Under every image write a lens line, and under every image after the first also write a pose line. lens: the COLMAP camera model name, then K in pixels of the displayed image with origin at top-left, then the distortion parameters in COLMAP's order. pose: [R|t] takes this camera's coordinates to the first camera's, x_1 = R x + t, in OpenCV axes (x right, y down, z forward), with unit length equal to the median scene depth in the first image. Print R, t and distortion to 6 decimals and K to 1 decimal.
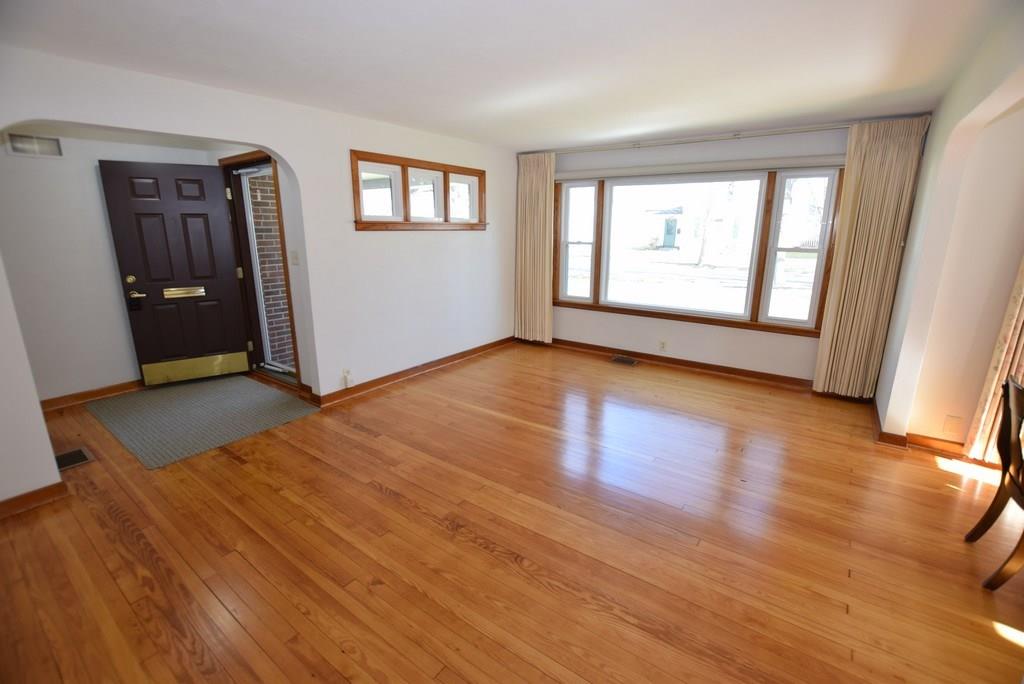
lens RADIAL K [[451.0, 0, 509.9], [0, 451.0, 337.9], [0, 0, 1]] dist [-0.025275, 0.005669]
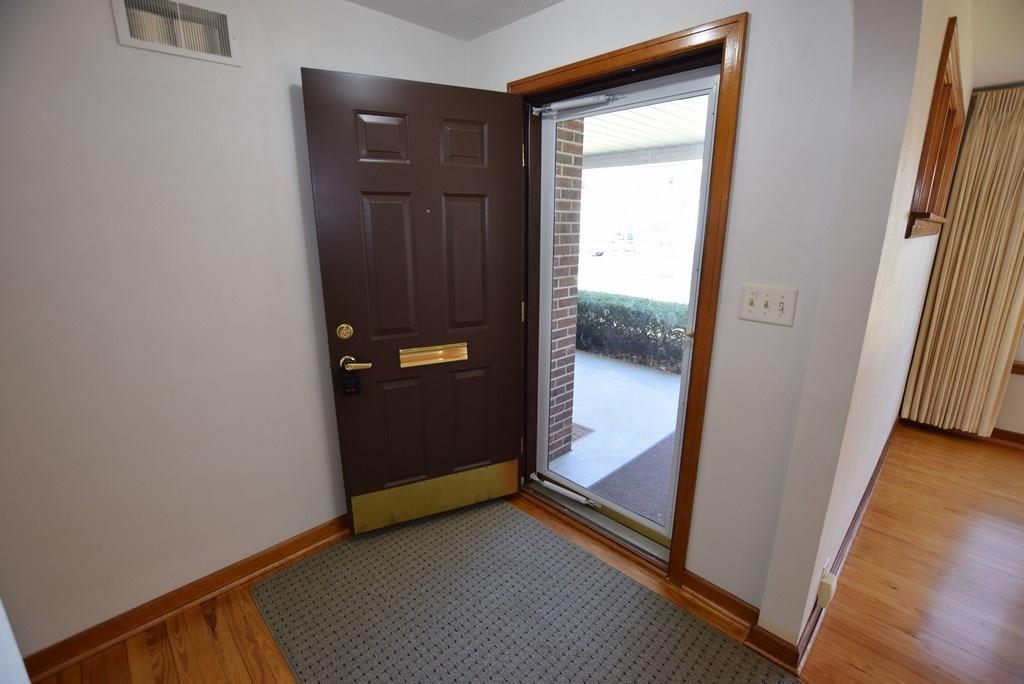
lens RADIAL K [[451.0, 0, 513.5], [0, 451.0, 341.4], [0, 0, 1]] dist [-0.025275, 0.005669]
pose [[0.987988, 0.041491, -0.148853, -0.564133], [-0.038714, 0.999019, 0.021505, -0.129917], [0.149600, -0.015484, 0.988625, 0.514692]]
